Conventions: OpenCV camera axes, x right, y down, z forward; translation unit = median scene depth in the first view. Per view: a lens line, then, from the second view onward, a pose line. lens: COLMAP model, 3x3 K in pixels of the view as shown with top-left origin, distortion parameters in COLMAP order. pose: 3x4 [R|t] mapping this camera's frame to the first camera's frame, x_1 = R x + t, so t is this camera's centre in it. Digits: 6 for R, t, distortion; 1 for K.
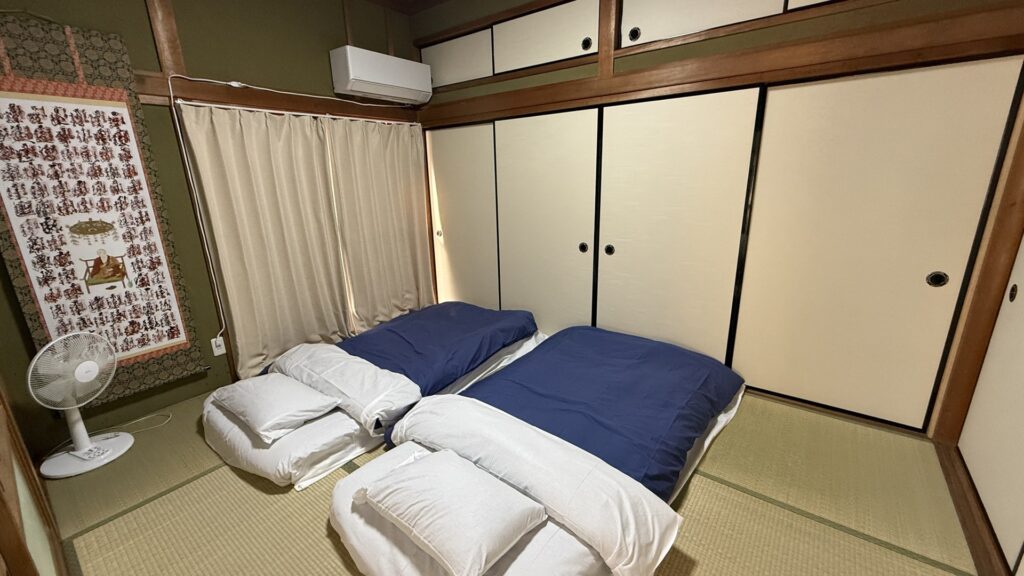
lens RADIAL K [[407.0, 0, 512.0], [0, 407.0, 288.0], [0, 0, 1]] dist [-0.000308, 0.000091]
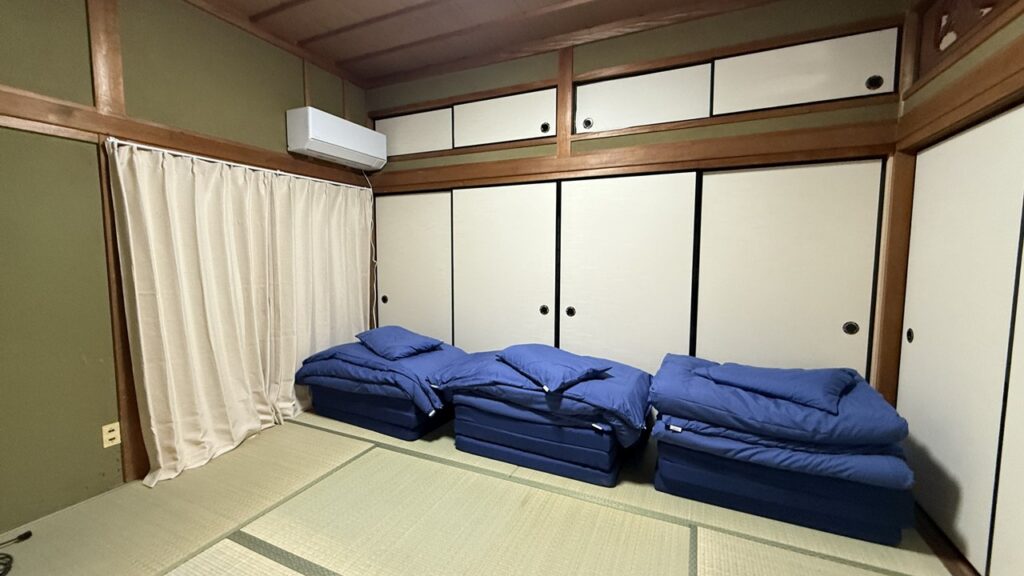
lens RADIAL K [[407.0, 0, 512.0], [0, 407.0, 288.0], [0, 0, 1]] dist [-0.000308, 0.000091]
pose [[0.974553, 0.009433, 0.223960, -0.140212], [0.033190, 0.982029, -0.185789, 0.035438], [-0.221688, 0.188495, 0.956726, 0.028633]]
